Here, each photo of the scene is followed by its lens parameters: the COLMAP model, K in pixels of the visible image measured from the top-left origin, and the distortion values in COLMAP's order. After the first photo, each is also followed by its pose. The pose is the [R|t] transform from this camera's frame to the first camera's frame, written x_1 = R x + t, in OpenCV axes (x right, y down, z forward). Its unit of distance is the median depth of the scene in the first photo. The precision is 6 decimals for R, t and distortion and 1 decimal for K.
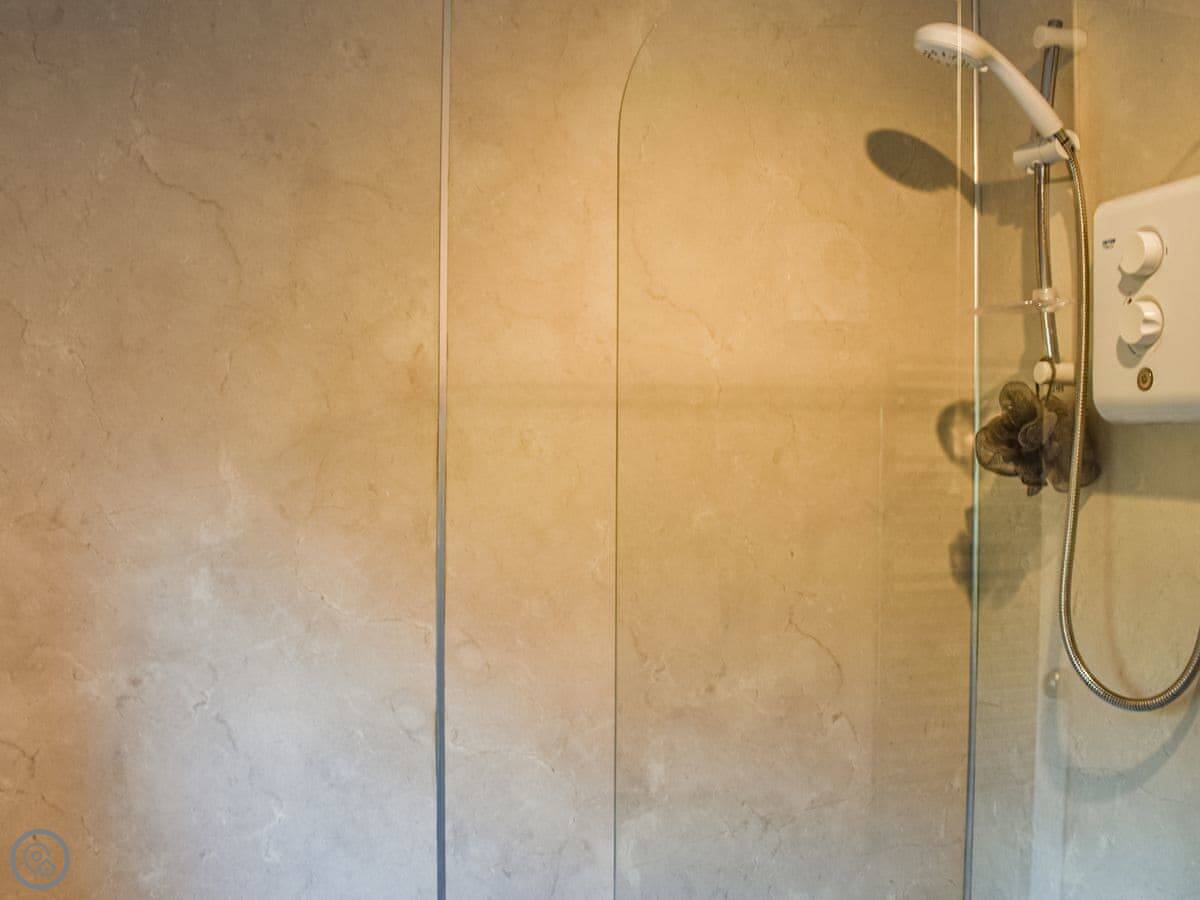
lens RADIAL K [[1087.9, 0, 603.6], [0, 1087.9, 412.0], [0, 0, 1]] dist [-0.088076, 0.016213]
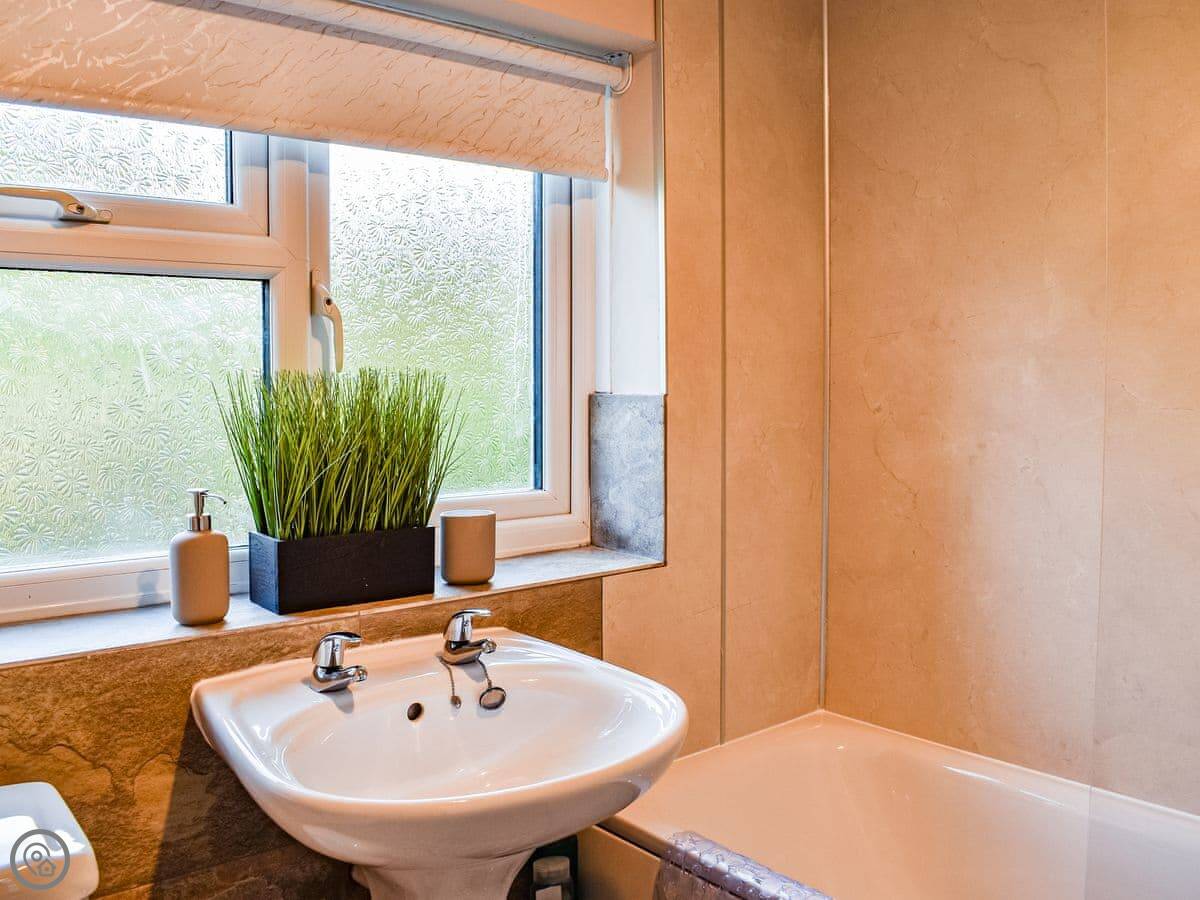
lens RADIAL K [[1087.9, 0, 603.6], [0, 1087.9, 412.0], [0, 0, 1]] dist [-0.088076, 0.016213]
pose [[0.404570, 0.012995, -0.914415, 0.568176], [0.004970, 0.999853, 0.016409, 0.185769], [0.914494, -0.011183, 0.404446, 0.045476]]
